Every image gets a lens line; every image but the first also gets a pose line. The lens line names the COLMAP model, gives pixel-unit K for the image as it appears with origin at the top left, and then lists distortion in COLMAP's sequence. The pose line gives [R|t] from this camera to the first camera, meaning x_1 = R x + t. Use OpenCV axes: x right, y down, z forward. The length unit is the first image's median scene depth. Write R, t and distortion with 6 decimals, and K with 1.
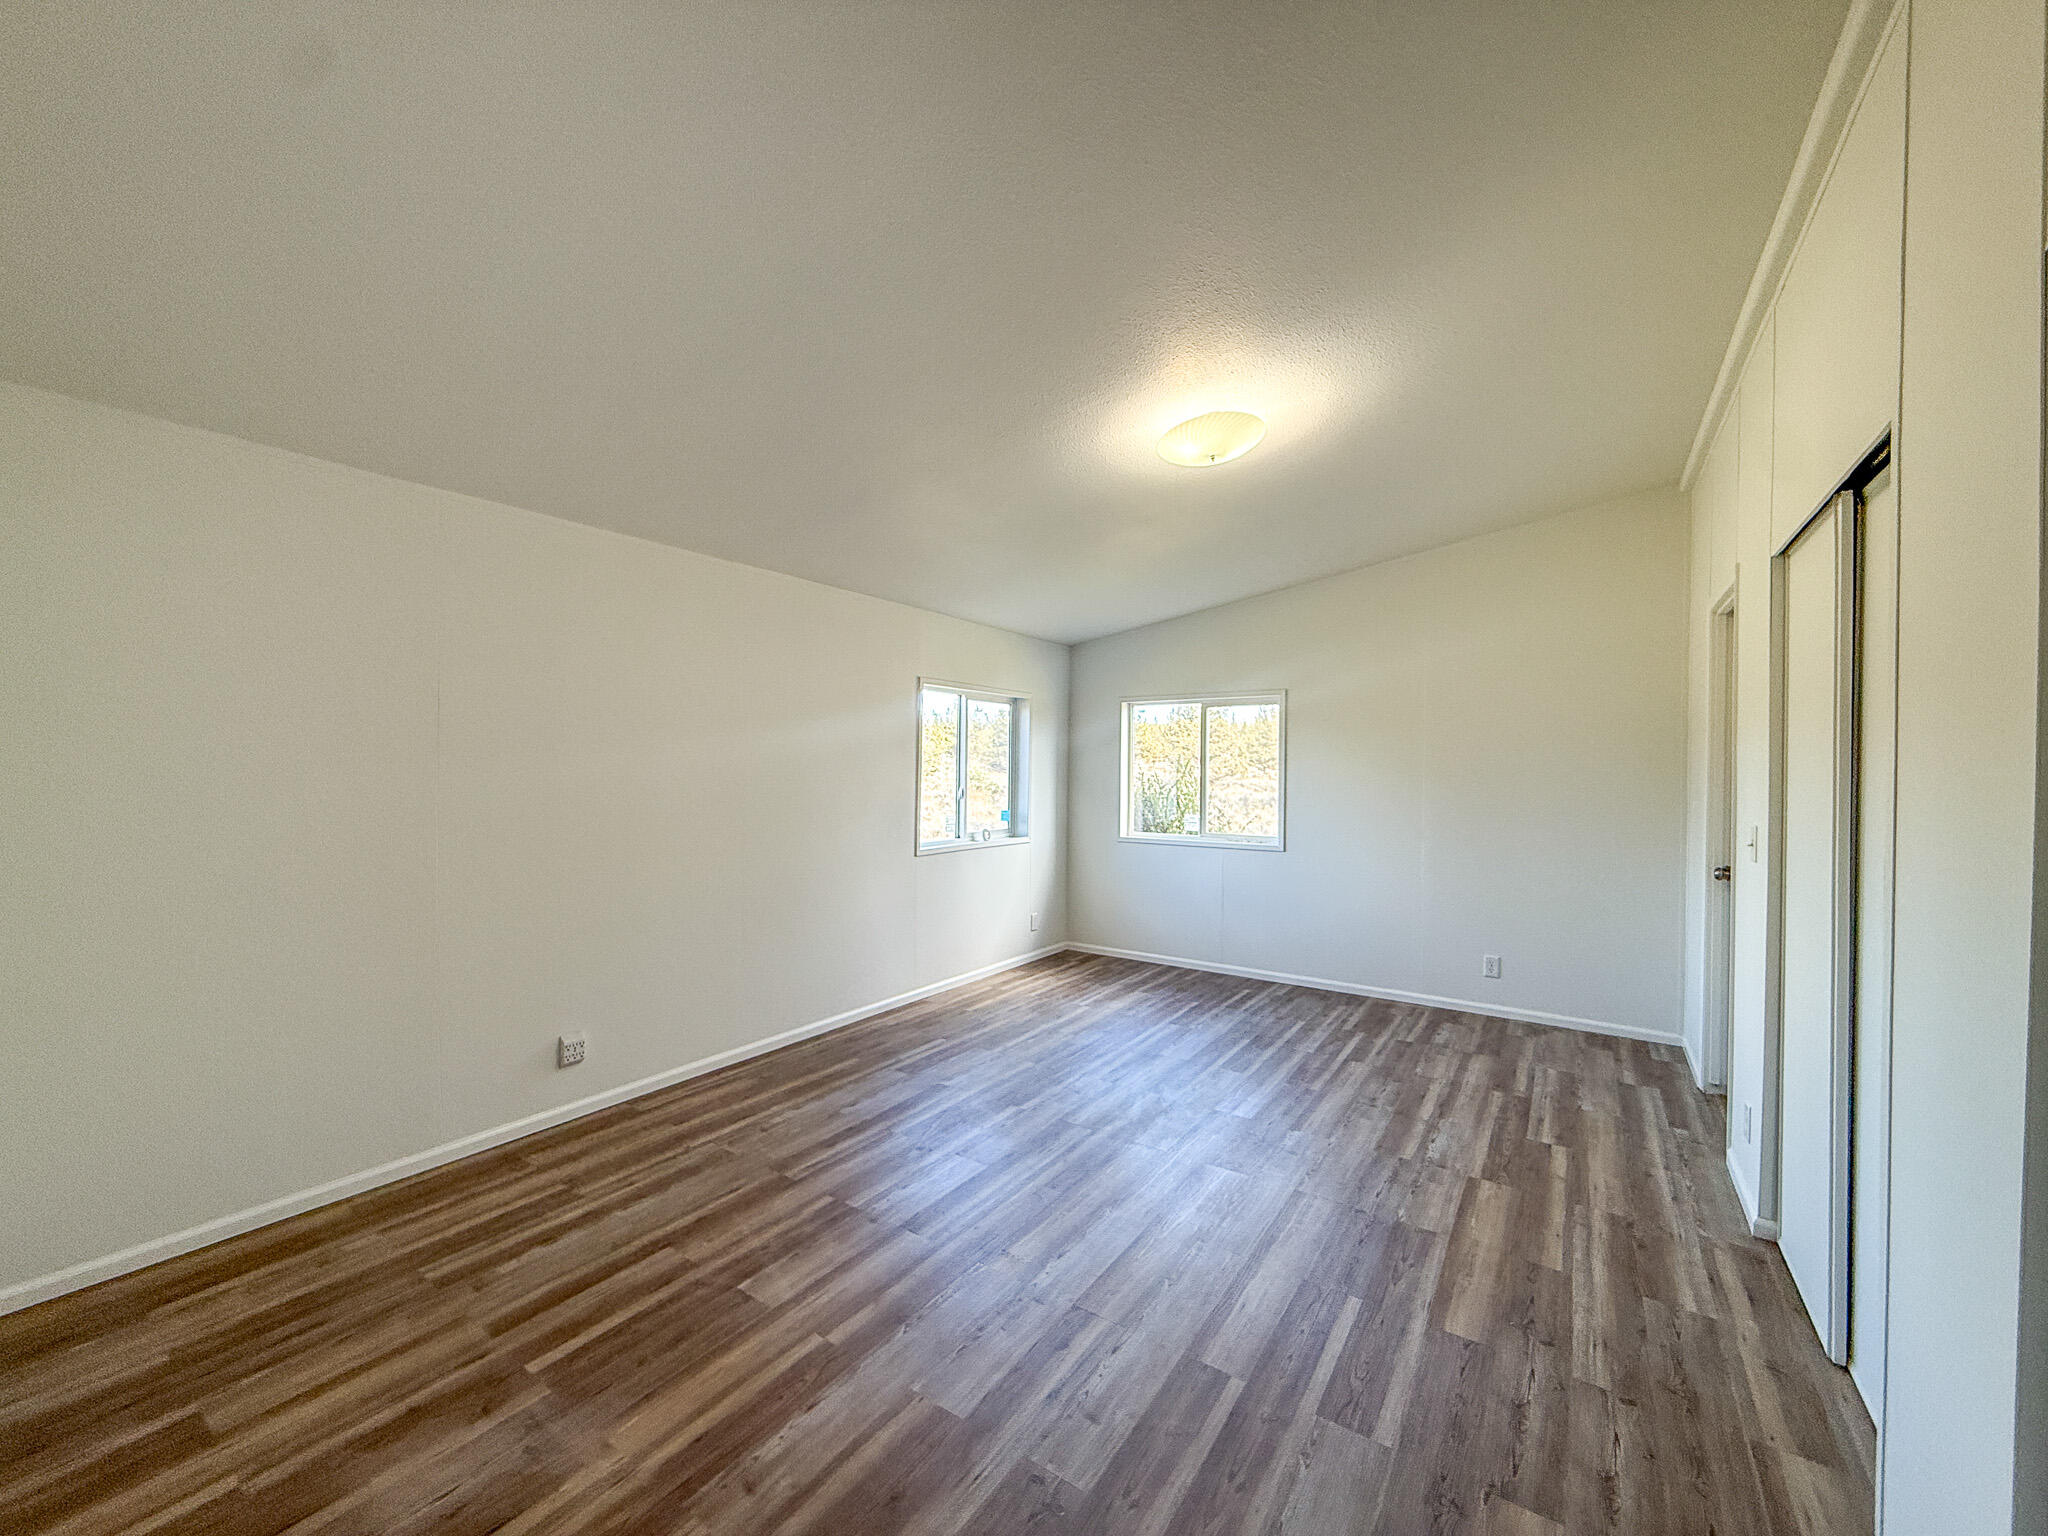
lens RADIAL K [[814.7, 0, 1017.4], [0, 814.7, 769.8], [0, 0, 1]] dist [-0.001518, 0.000285]
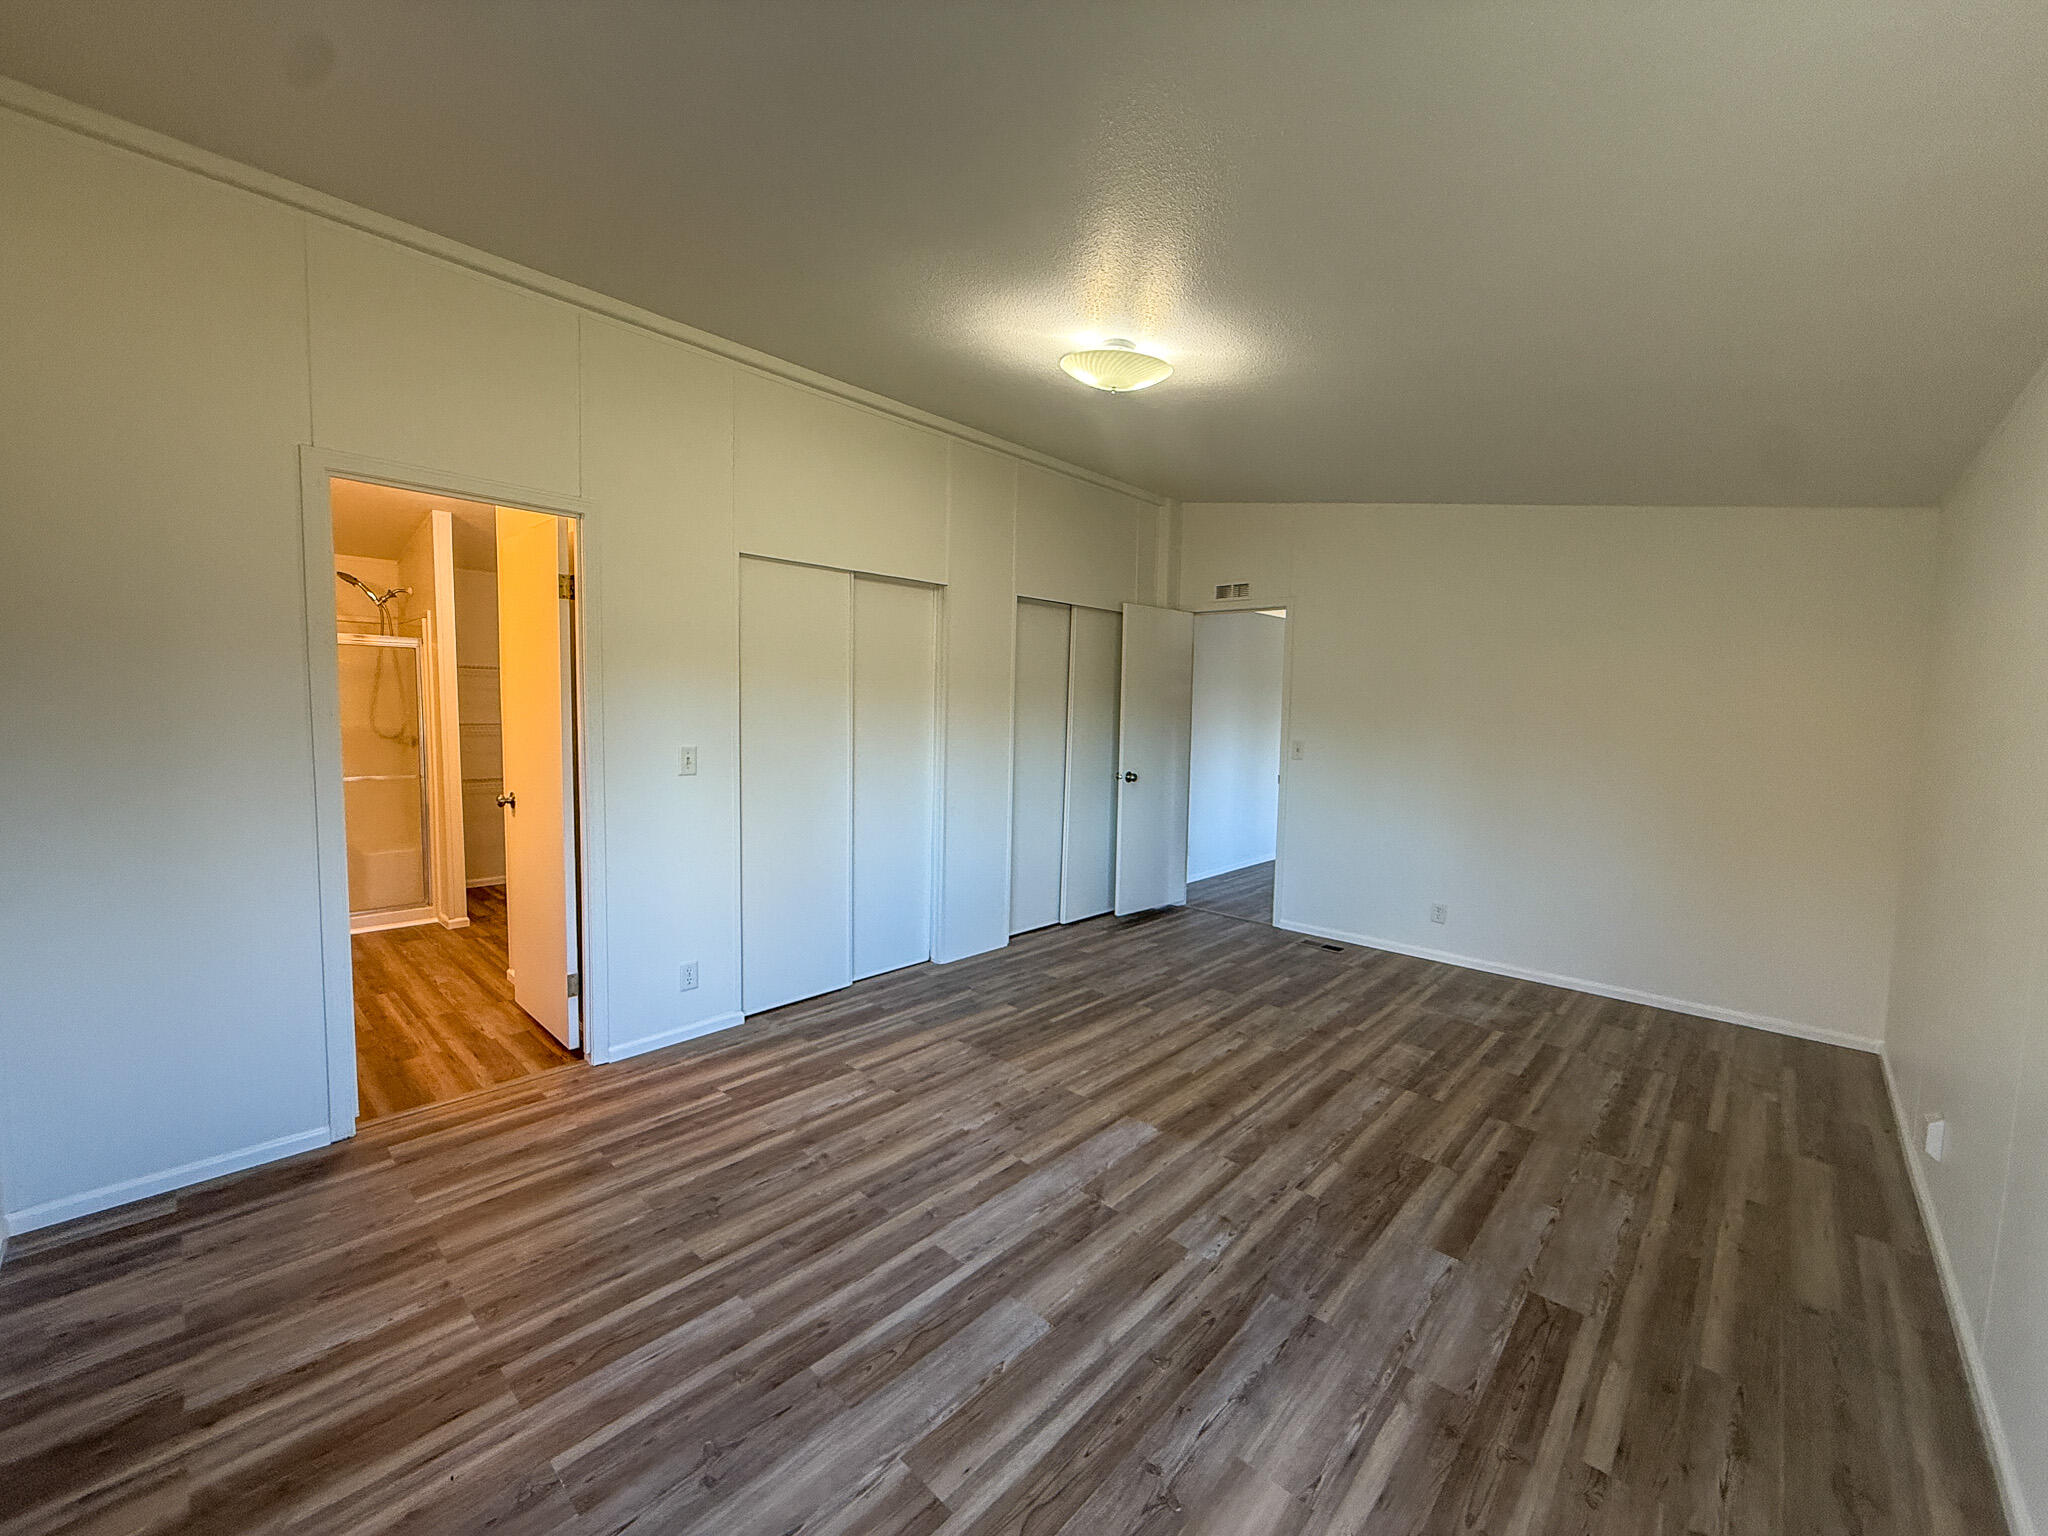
lens RADIAL K [[814.7, 0, 1017.4], [0, 814.7, 769.8], [0, 0, 1]] dist [-0.001518, 0.000285]
pose [[-0.988290, -0.045290, 0.145710, 0.192161], [-0.032478, 0.995490, 0.089137, -0.022460], [-0.149090, 0.083361, -0.985304, 1.973058]]
